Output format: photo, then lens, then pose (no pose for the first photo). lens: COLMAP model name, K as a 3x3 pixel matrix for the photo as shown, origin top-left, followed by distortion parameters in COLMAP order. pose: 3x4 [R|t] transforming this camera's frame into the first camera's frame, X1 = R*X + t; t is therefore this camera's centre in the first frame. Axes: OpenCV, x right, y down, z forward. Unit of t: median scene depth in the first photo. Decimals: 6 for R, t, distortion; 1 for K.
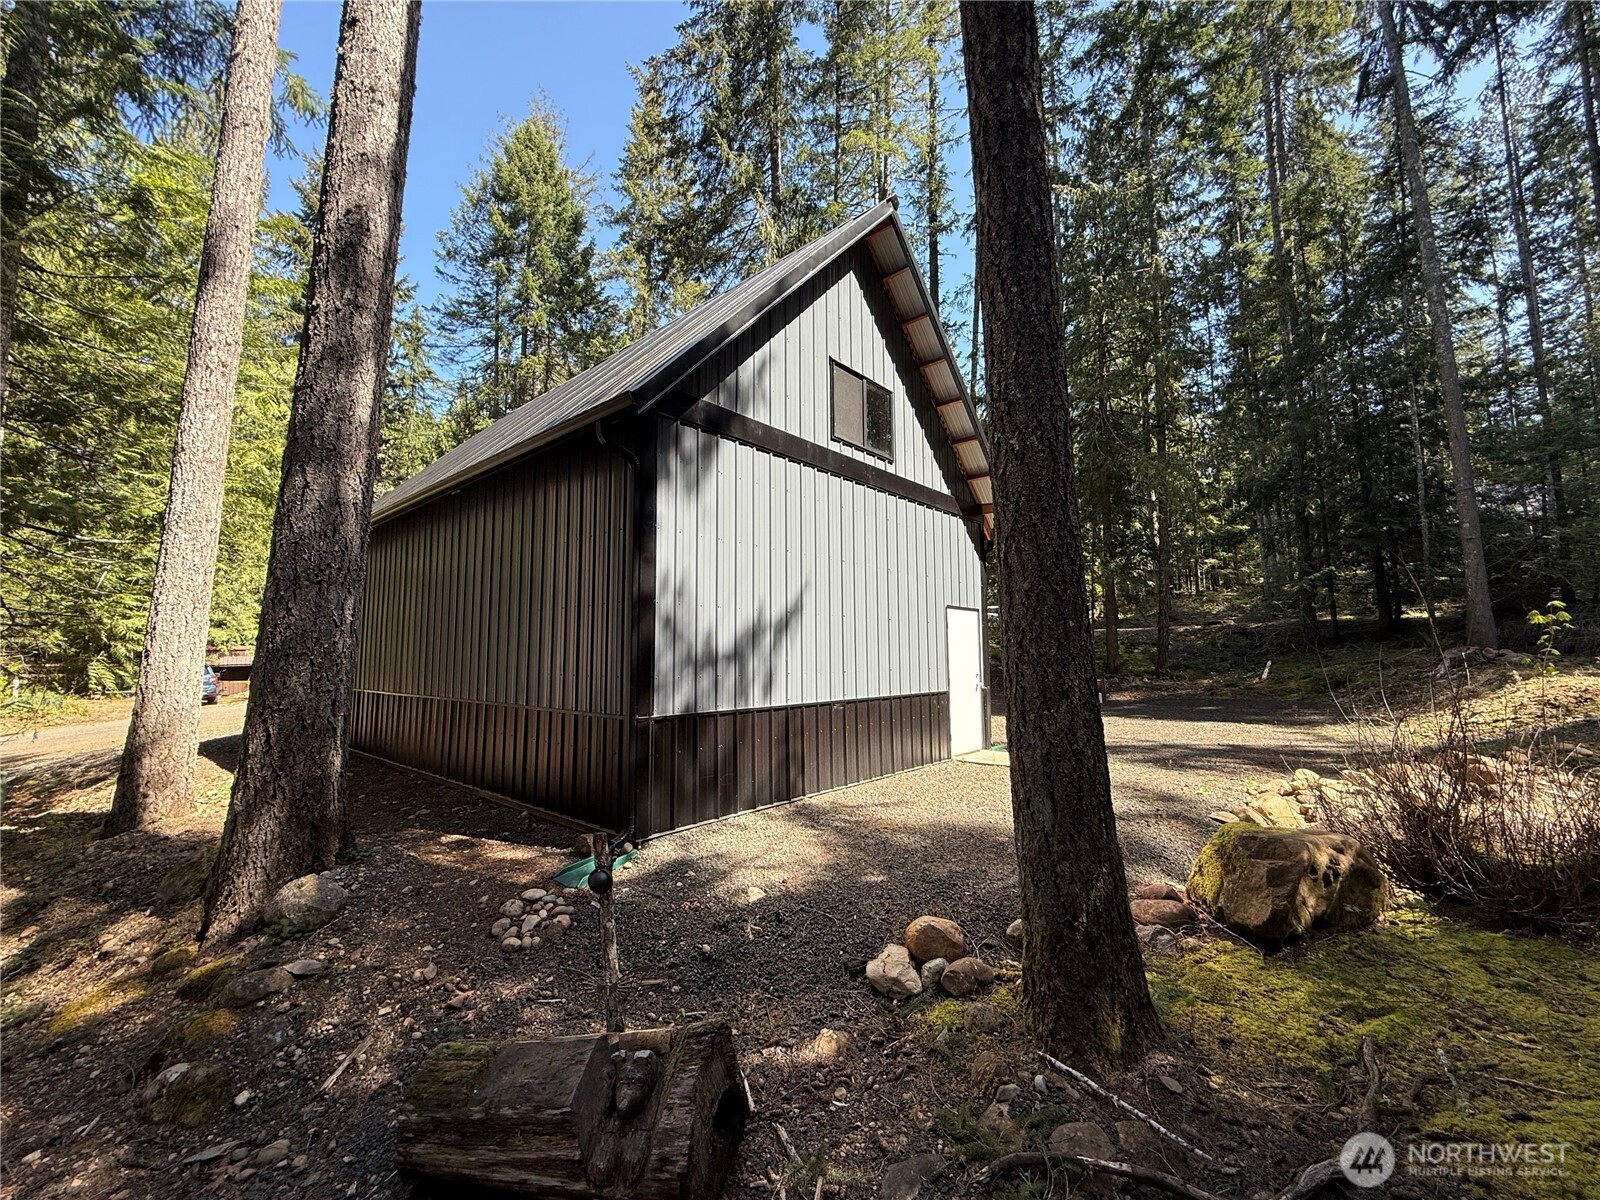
lens RADIAL K [[638.7, 0, 795.8], [0, 638.7, 597.6], [0, 0, 1]] dist [0.001238, -0.000163]
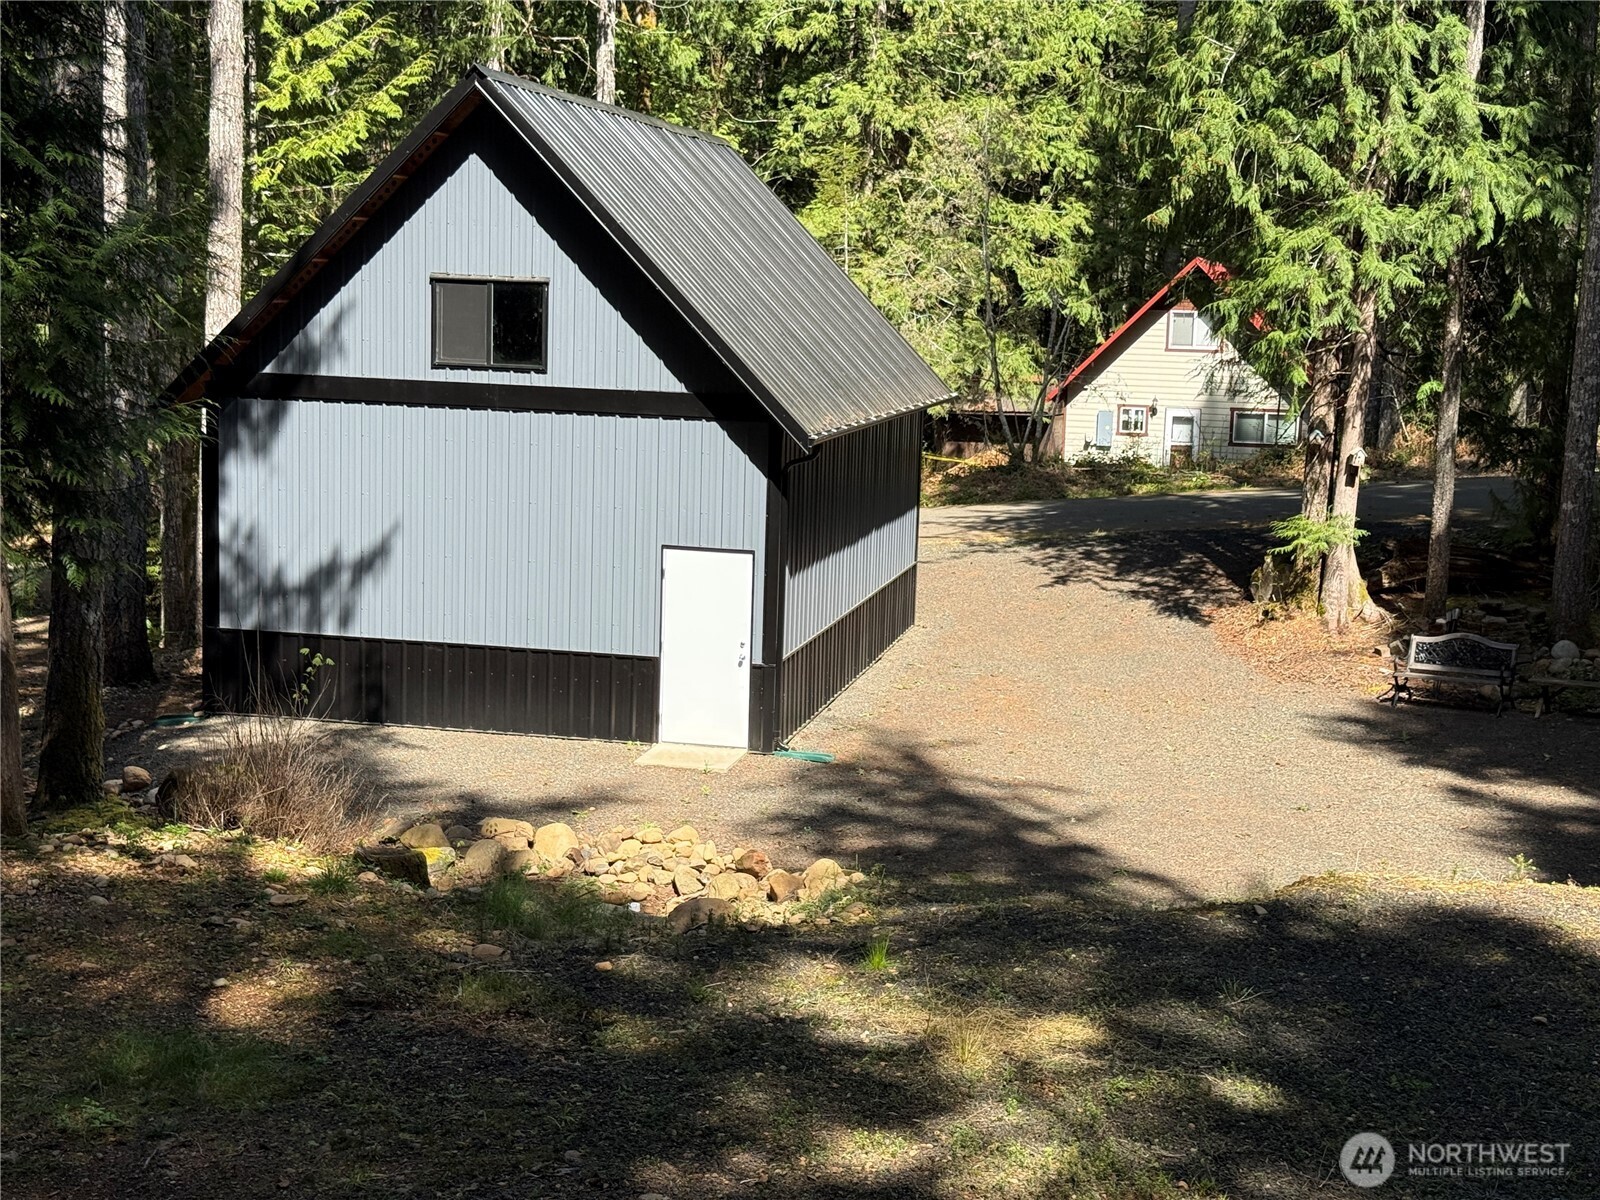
lens RADIAL K [[2241.5, 0, 784.1], [0, 2241.5, 606.2], [0, 0, 1]] dist [0.189629, -0.513516]
pose [[0.461303, 0.146389, -0.875083, 3.507362], [0.053715, 0.979878, 0.192236, -0.558478], [0.885615, -0.135685, 0.444157, -0.061139]]
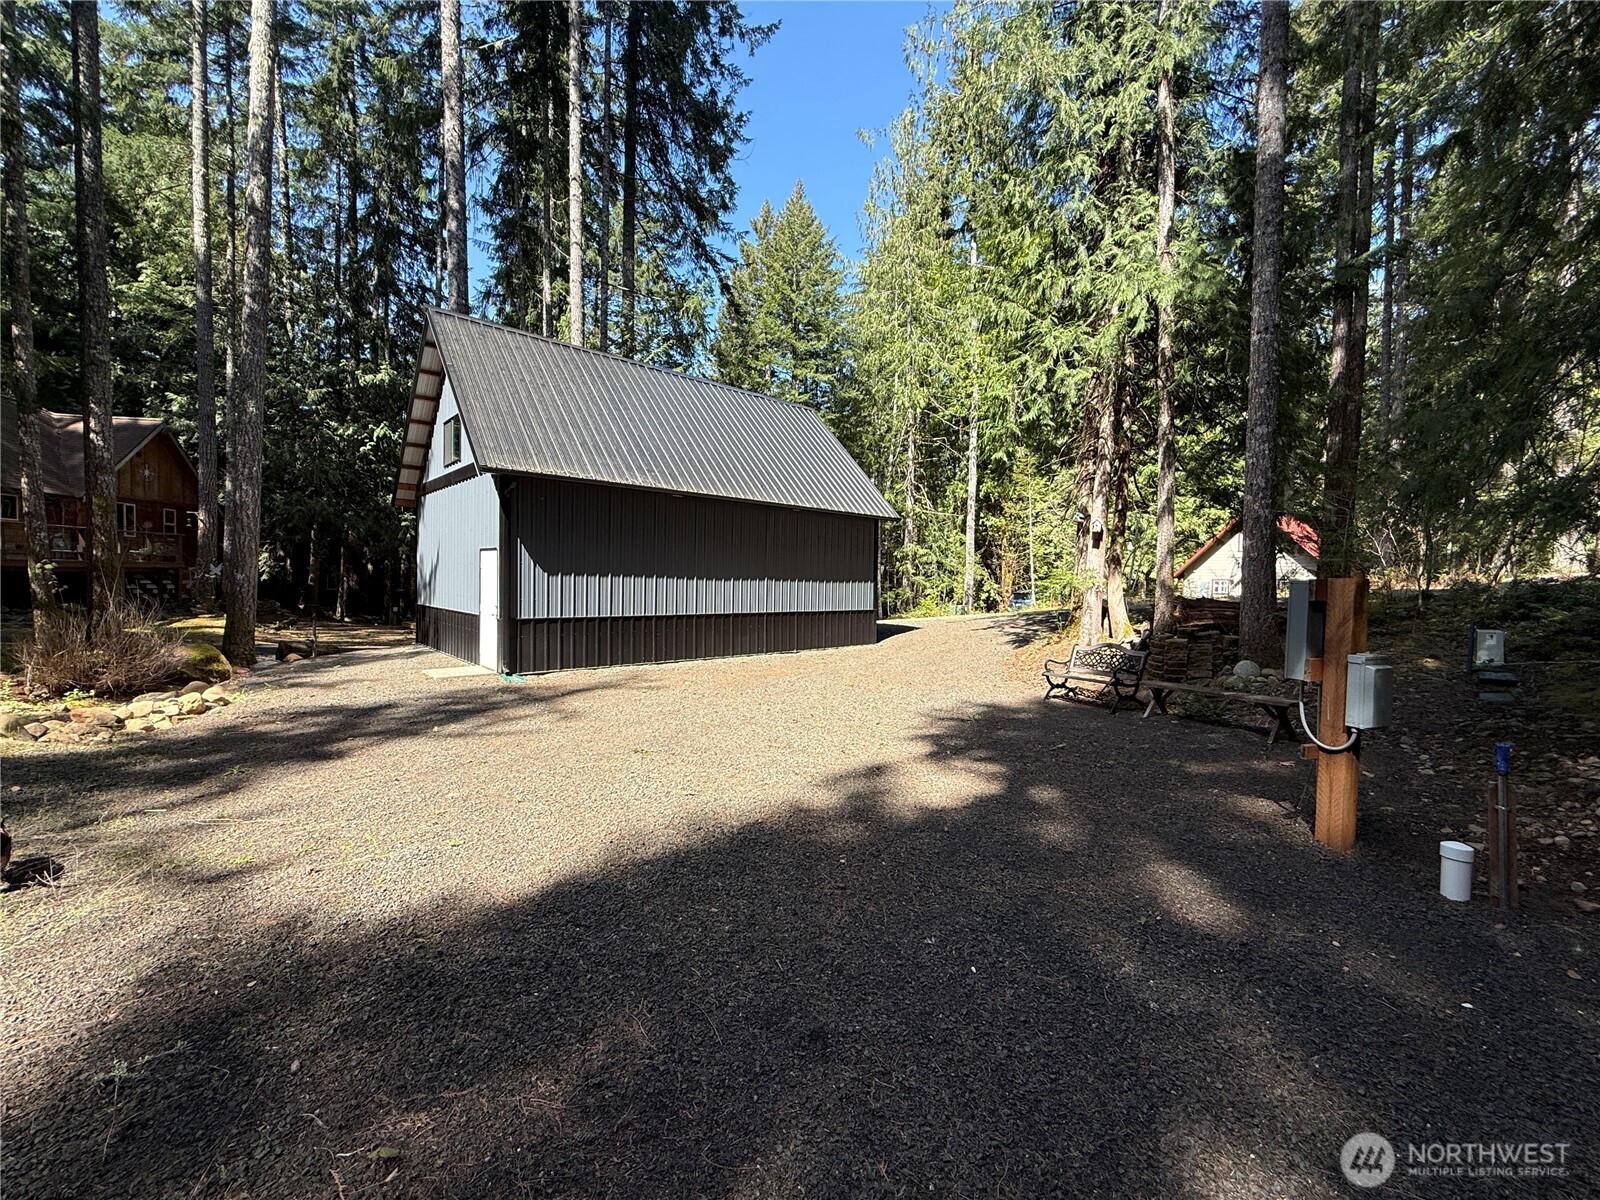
lens RADIAL K [[638.7, 0, 795.8], [0, 638.7, 597.6], [0, 0, 1]] dist [0.001238, -0.000163]
pose [[-0.149056, 0.025887, -0.988490, 1.897882], [0.080804, 0.996633, 0.013915, 0.189687], [0.985522, -0.077800, -0.150645, 2.445859]]
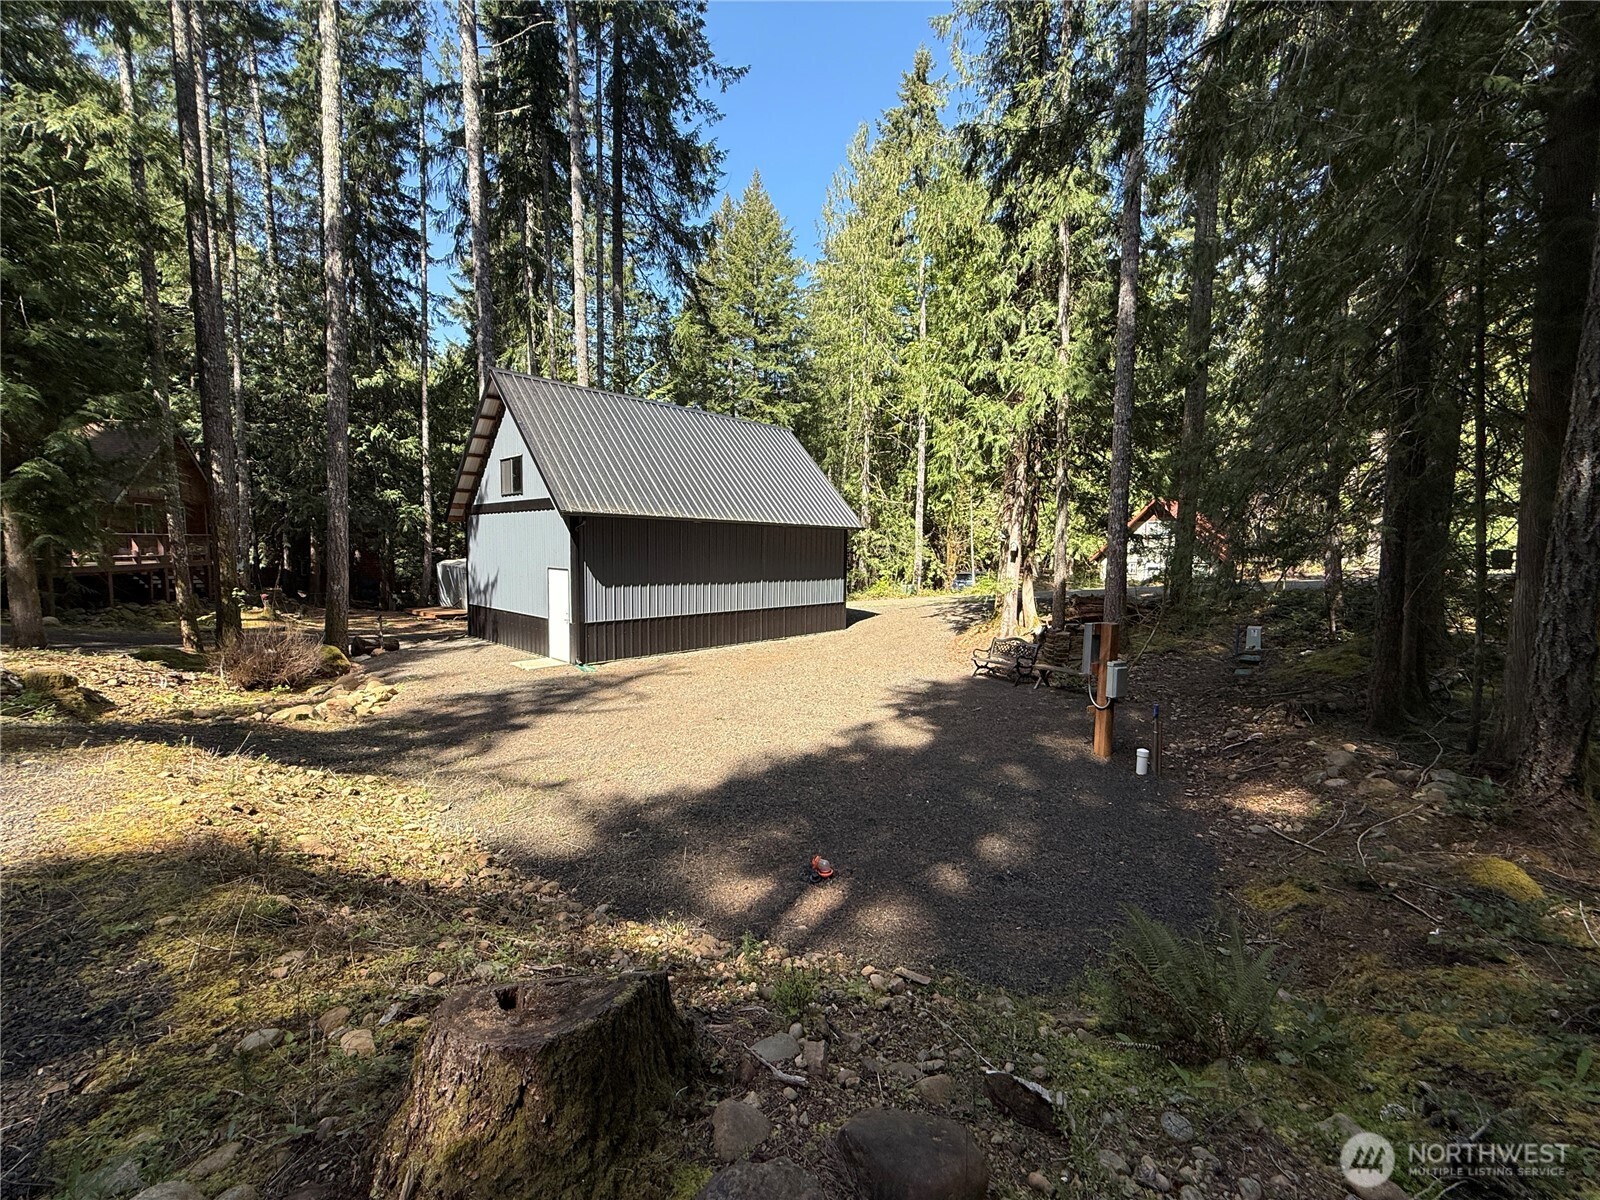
lens RADIAL K [[638.7, 0, 795.8], [0, 638.7, 597.6], [0, 0, 1]] dist [0.001238, -0.000163]
pose [[-0.070983, 0.077921, -0.994429, 2.470644], [0.086805, 0.993644, 0.071663, 0.033013], [0.993693, -0.081235, -0.077296, 2.375384]]
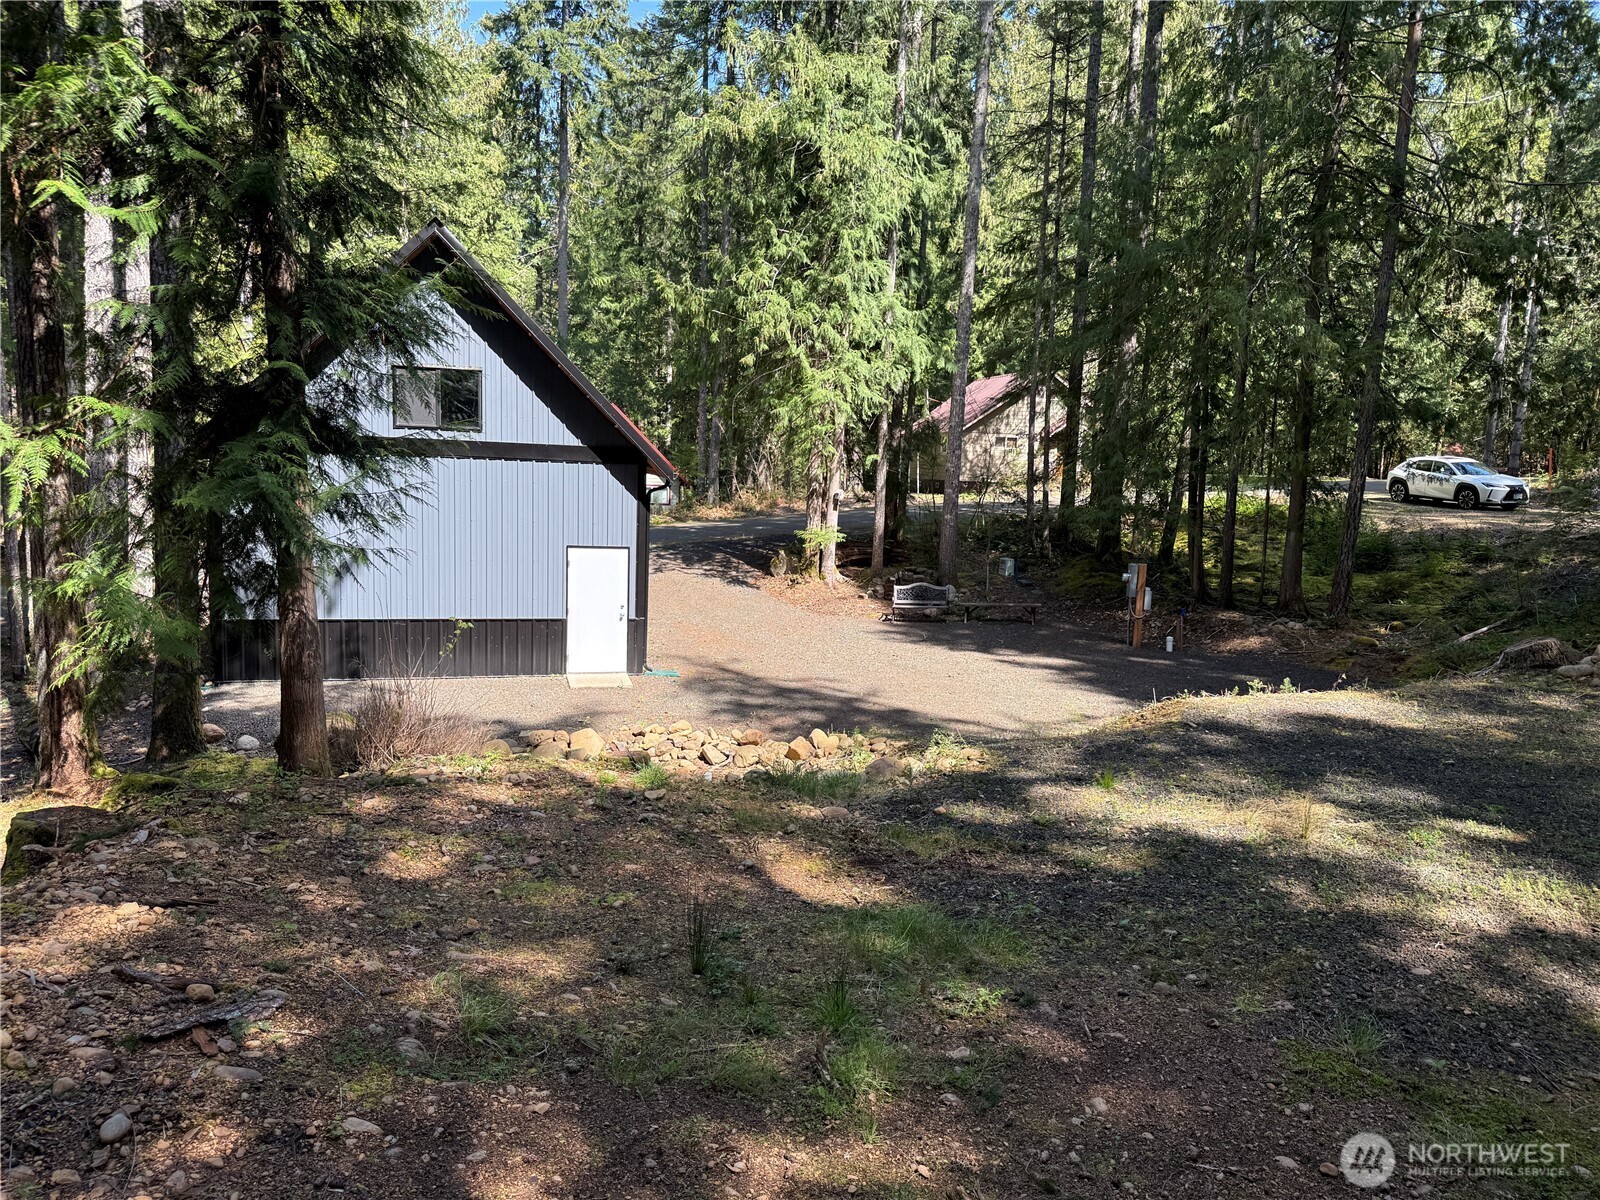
lens RADIAL K [[1126.3, 0, 794.0], [0, 1126.3, 600.6], [0, 0, 1]] dist [0.075086, -0.101483]
pose [[0.815491, 0.107536, -0.568692, 2.335882], [0.016984, 0.977718, 0.209234, -0.417150], [0.578520, -0.180287, 0.795494, -0.533630]]
